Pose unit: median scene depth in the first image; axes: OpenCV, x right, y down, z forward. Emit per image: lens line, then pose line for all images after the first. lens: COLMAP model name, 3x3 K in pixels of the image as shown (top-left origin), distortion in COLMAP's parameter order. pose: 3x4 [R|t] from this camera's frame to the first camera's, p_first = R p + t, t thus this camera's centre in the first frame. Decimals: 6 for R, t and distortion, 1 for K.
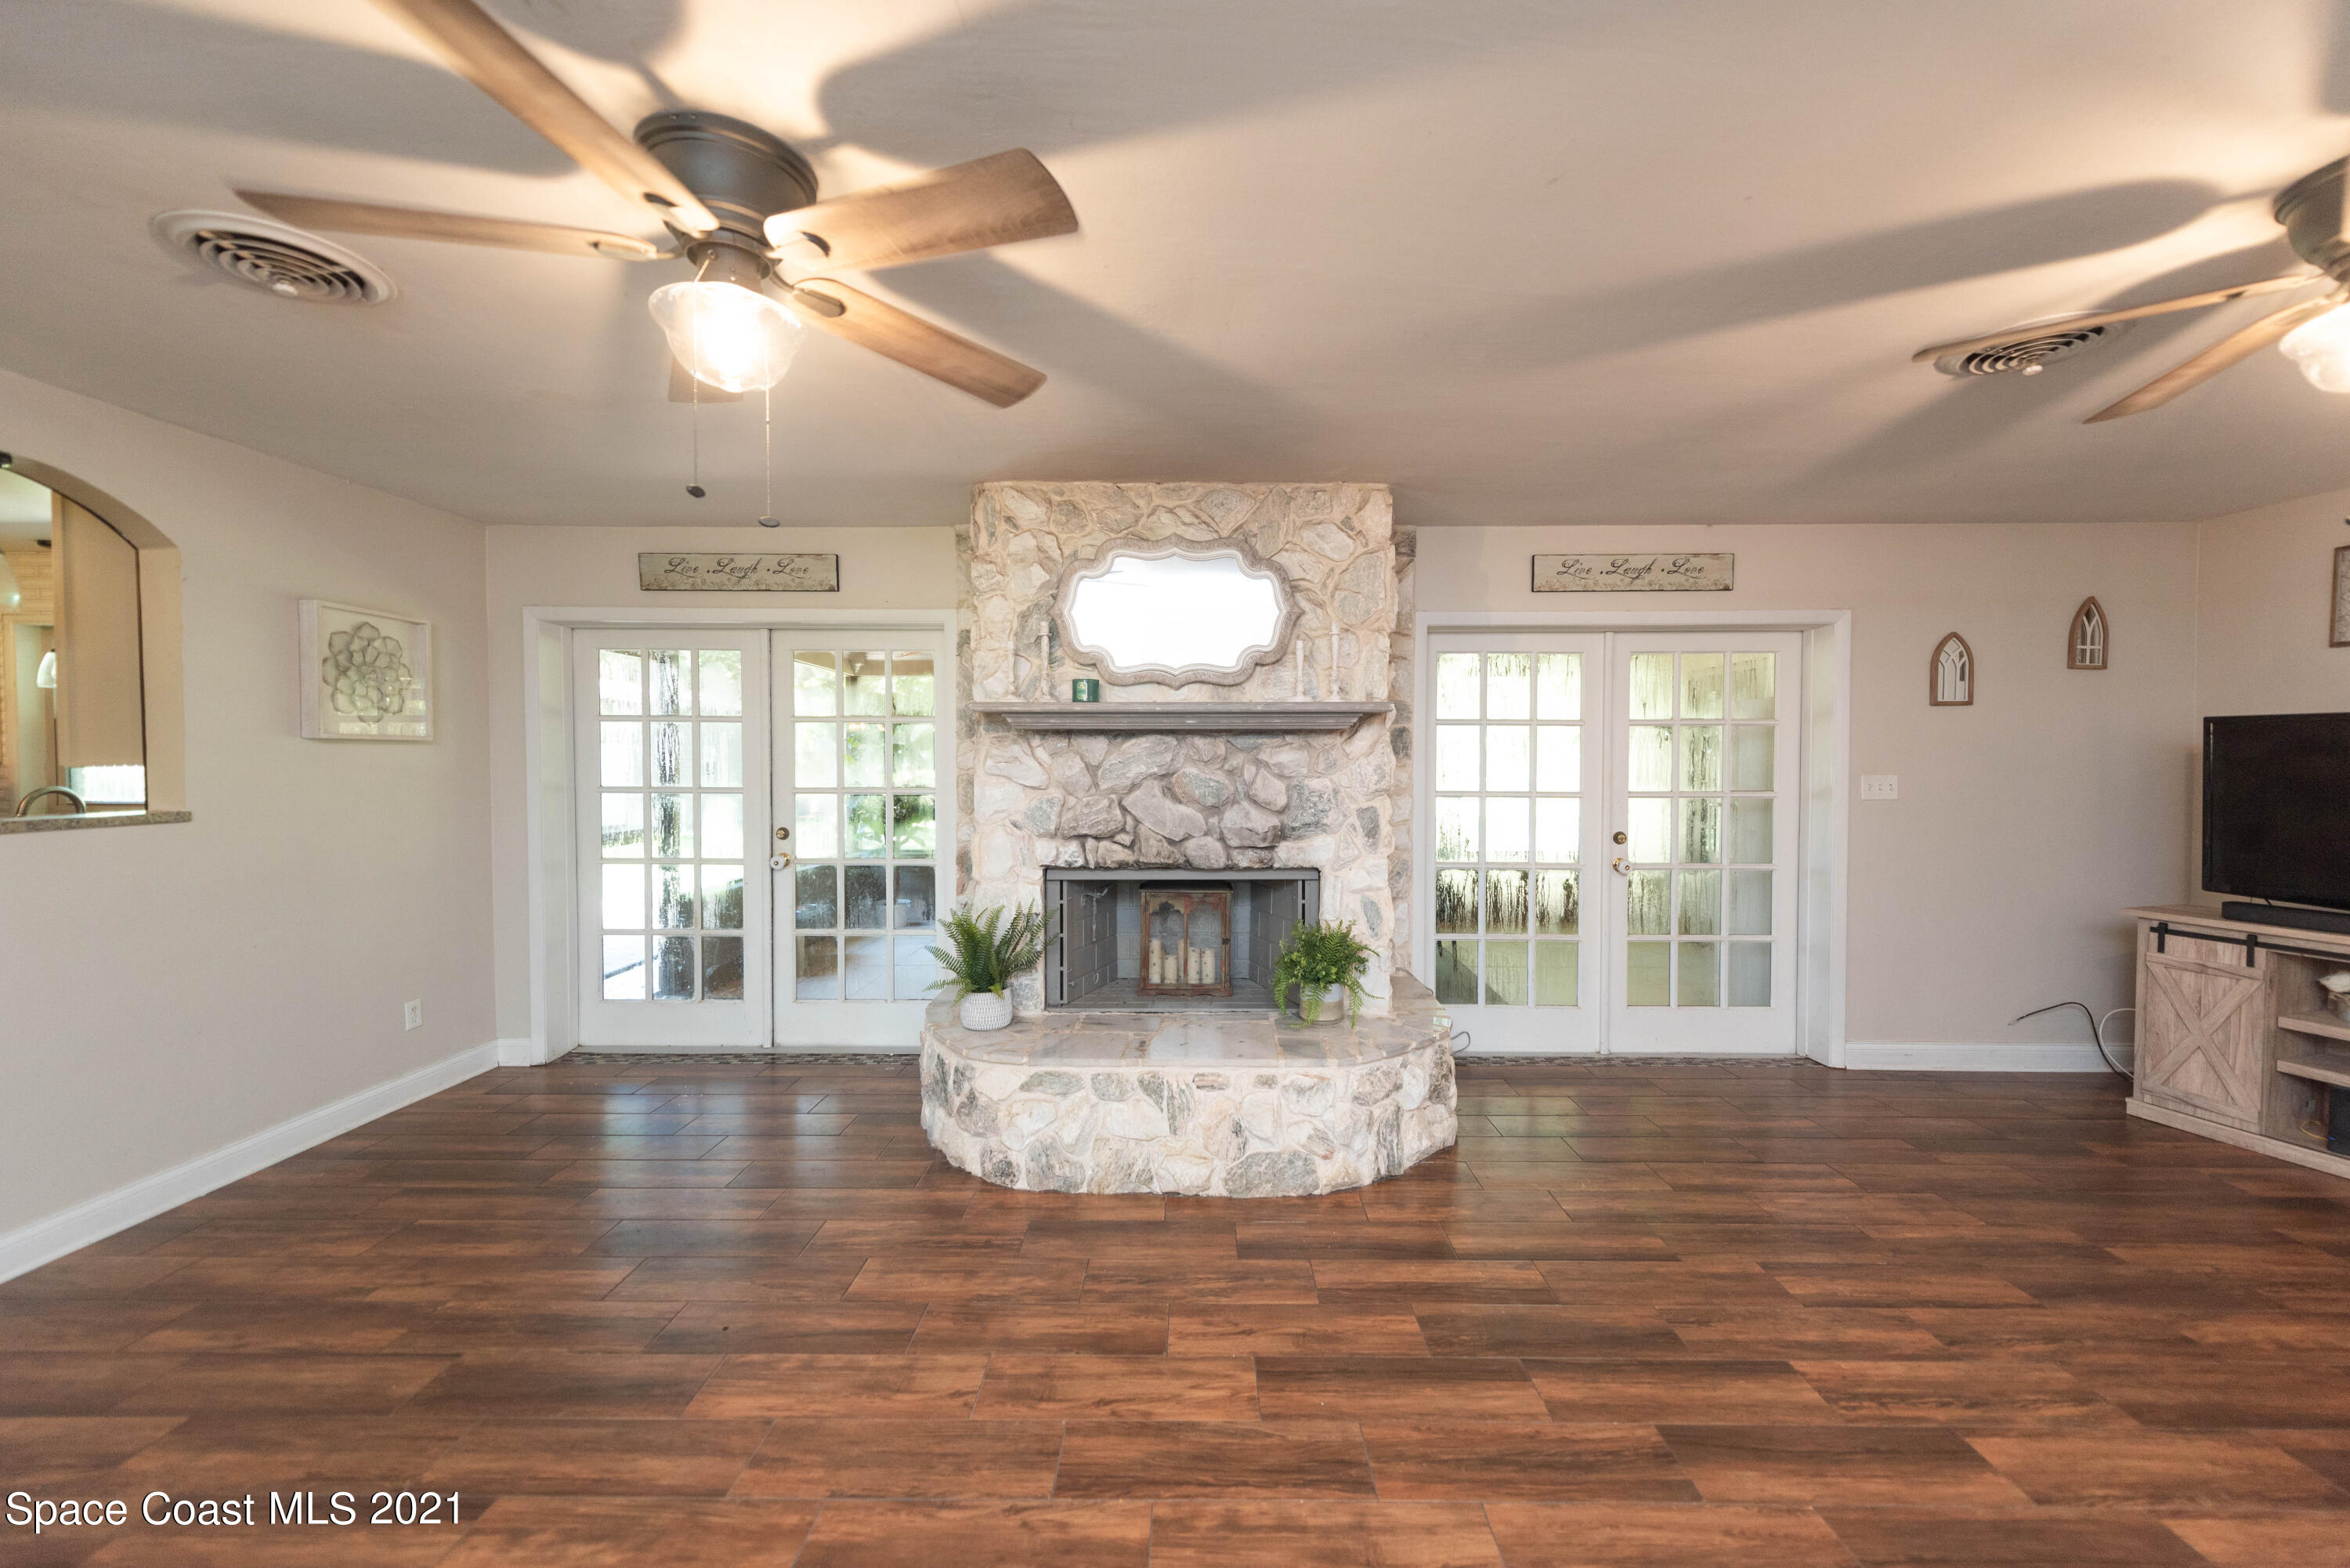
lens RADIAL K [[912.3, 0, 1184.4], [0, 912.3, 775.2], [0, 0, 1]] dist [0.009890, -0.002816]
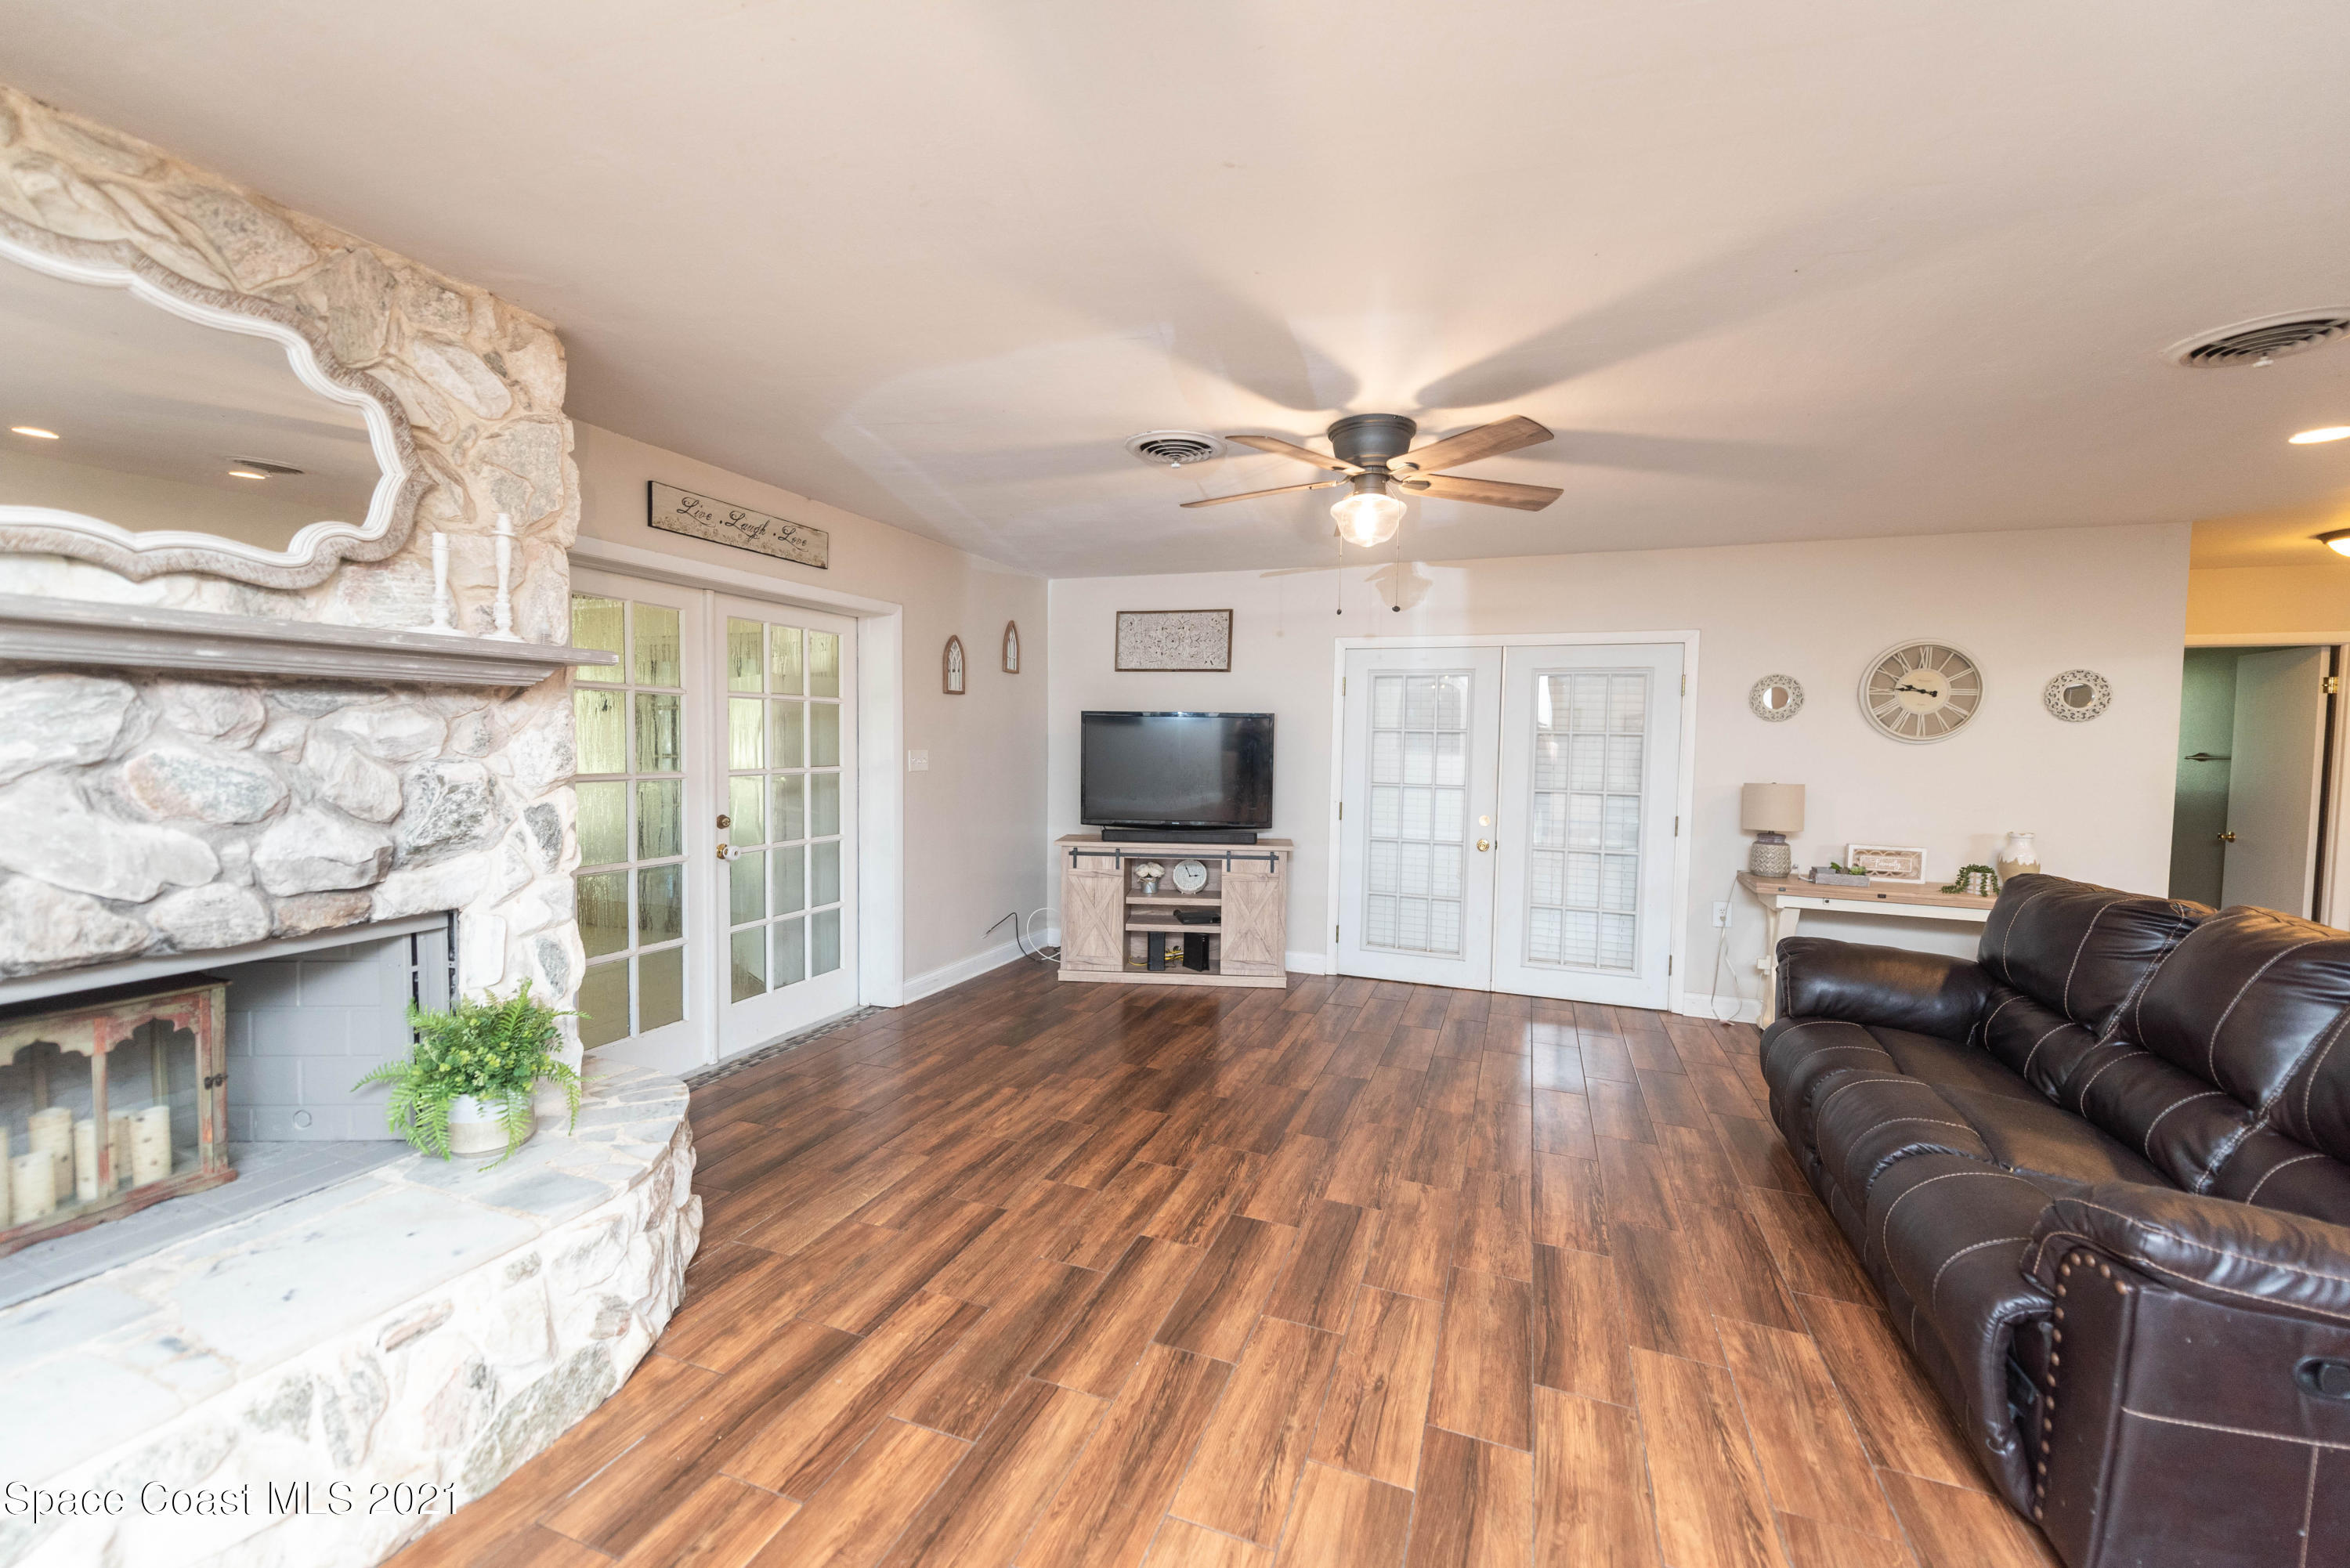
lens RADIAL K [[912.3, 0, 1188.5], [0, 912.3, 780.6], [0, 0, 1]] dist [0.009890, -0.002816]
pose [[0.341915, -0.038917, 0.938925, -0.272649], [0.004532, 0.999199, 0.039765, -0.007620], [-0.939720, -0.009341, 0.341817, 0.330999]]
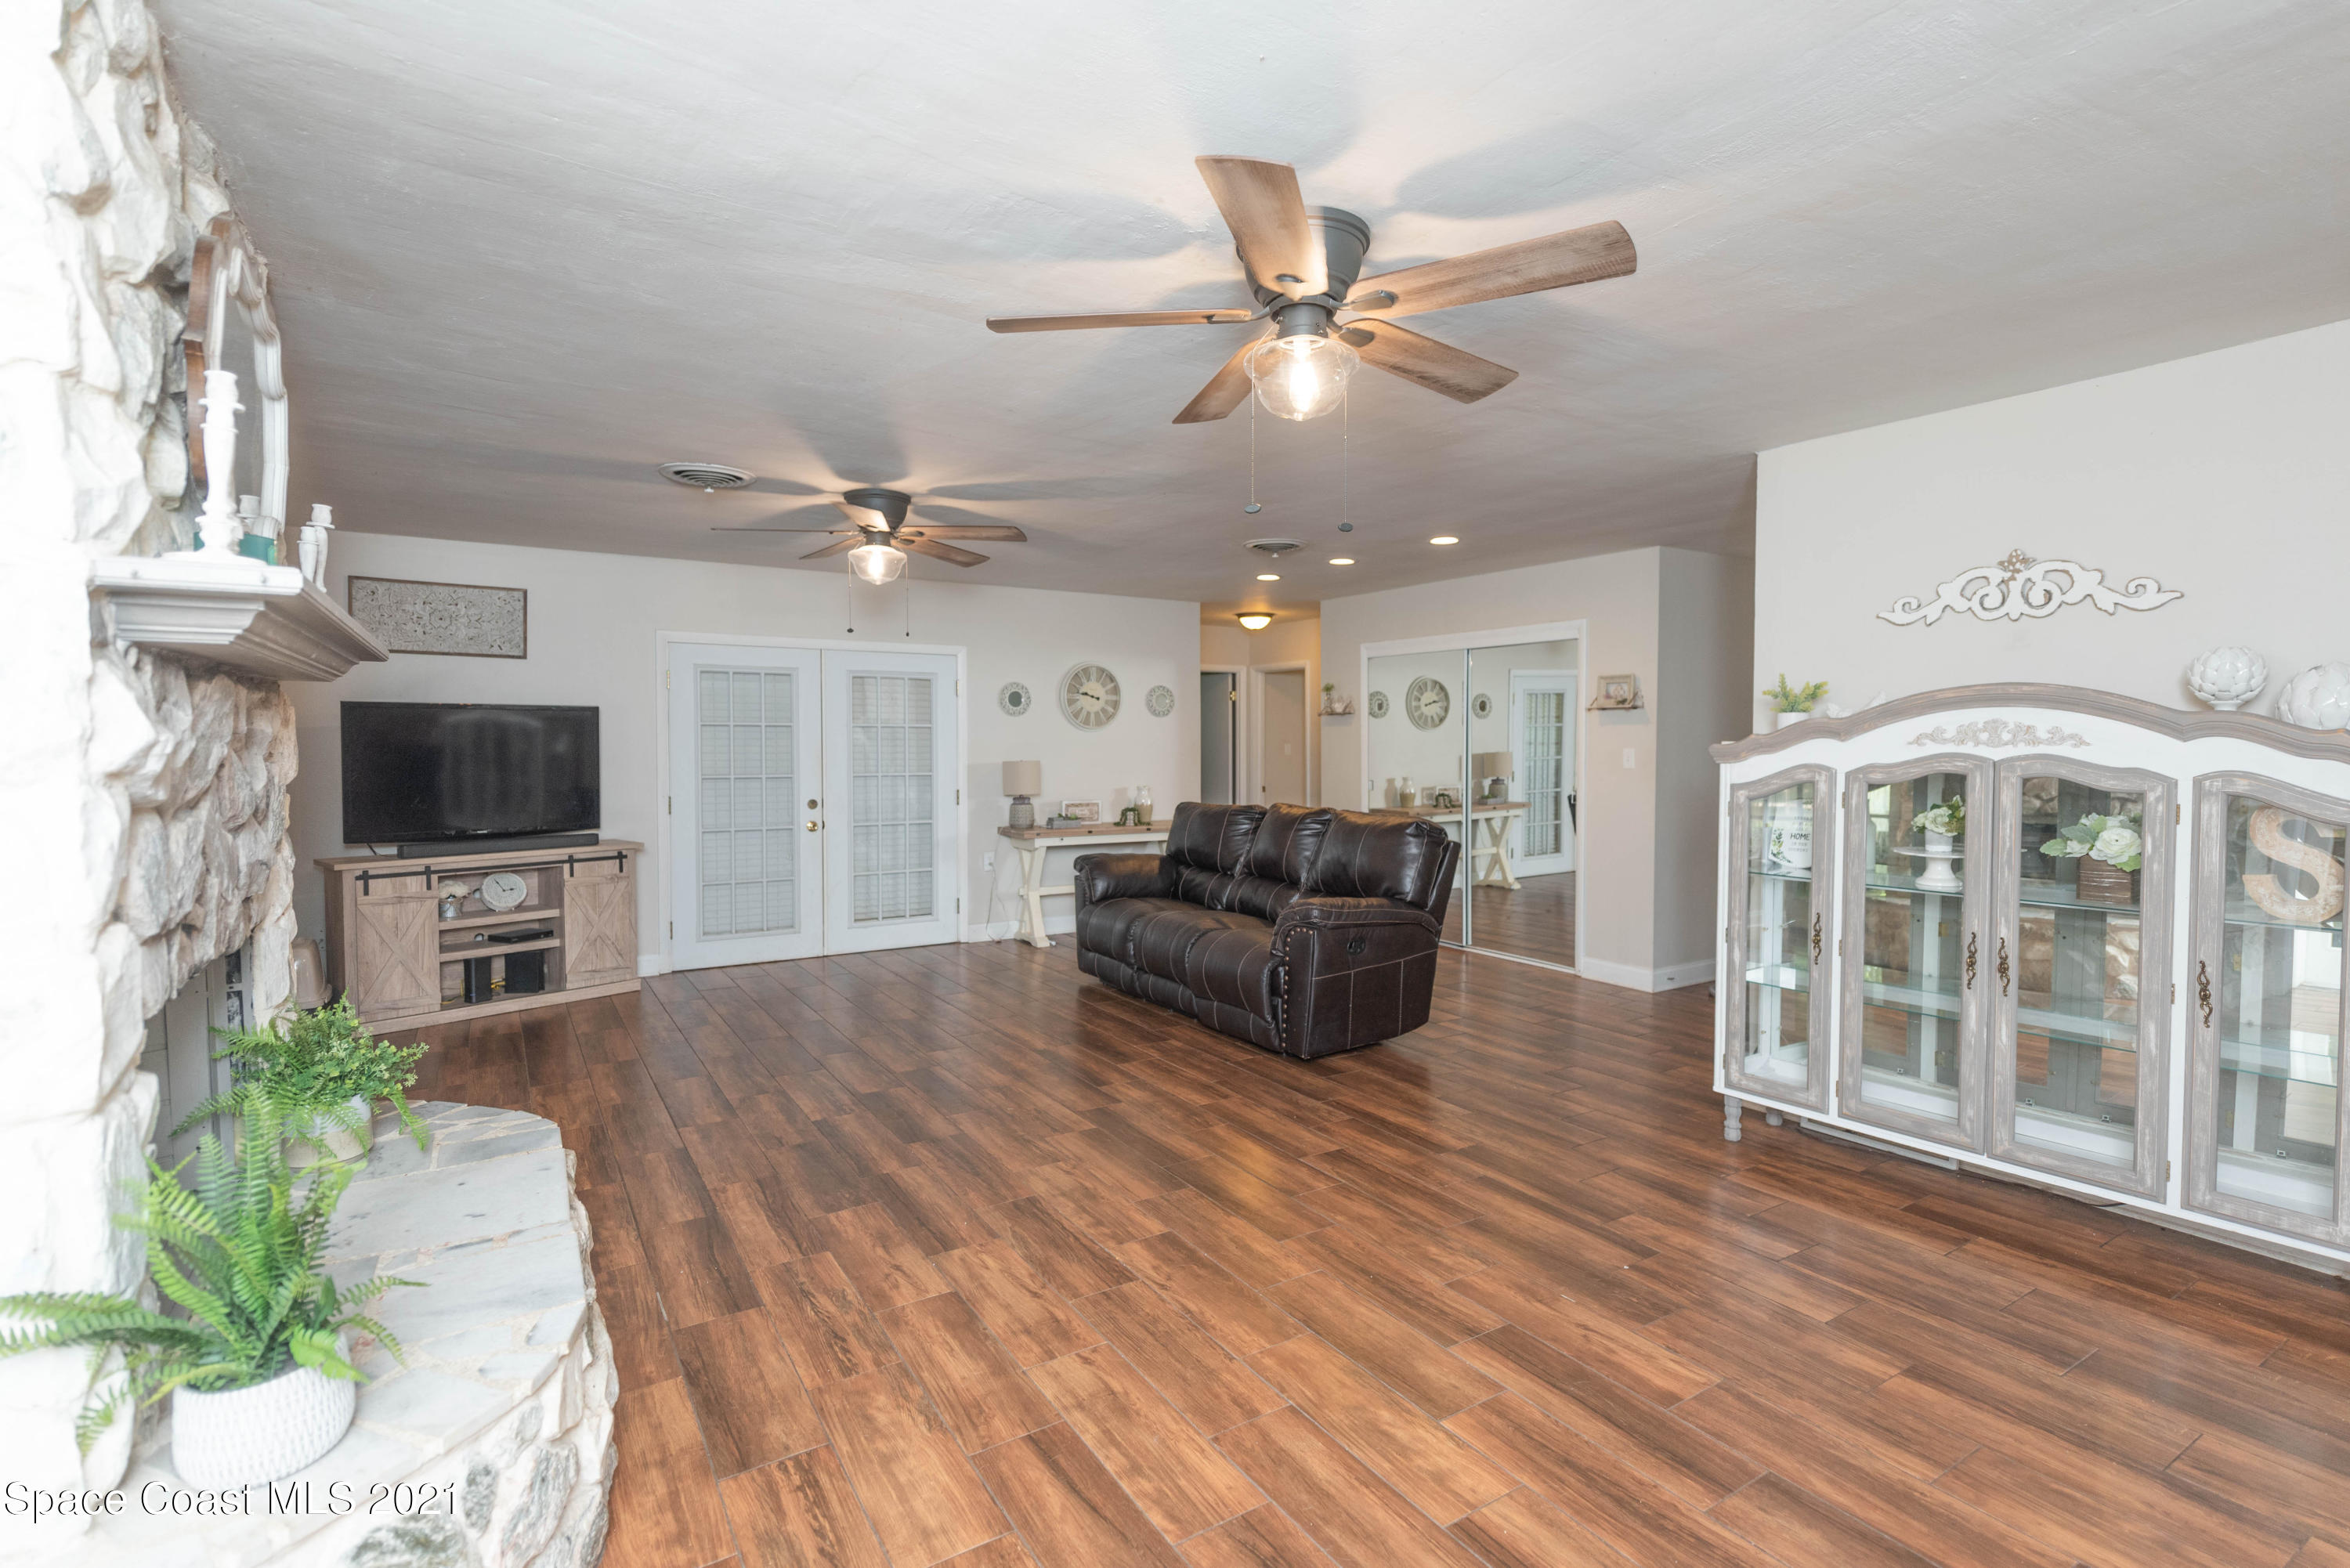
lens RADIAL K [[1107.5, 0, 1182.7], [0, 1107.5, 780.8], [0, 0, 1]] dist [-0.000834, -0.000021]
pose [[-0.544714, -0.031423, 0.838033, -0.771004], [0.018136, 0.998623, 0.049233, -0.010915], [-0.838426, 0.042016, -0.543394, 0.915013]]
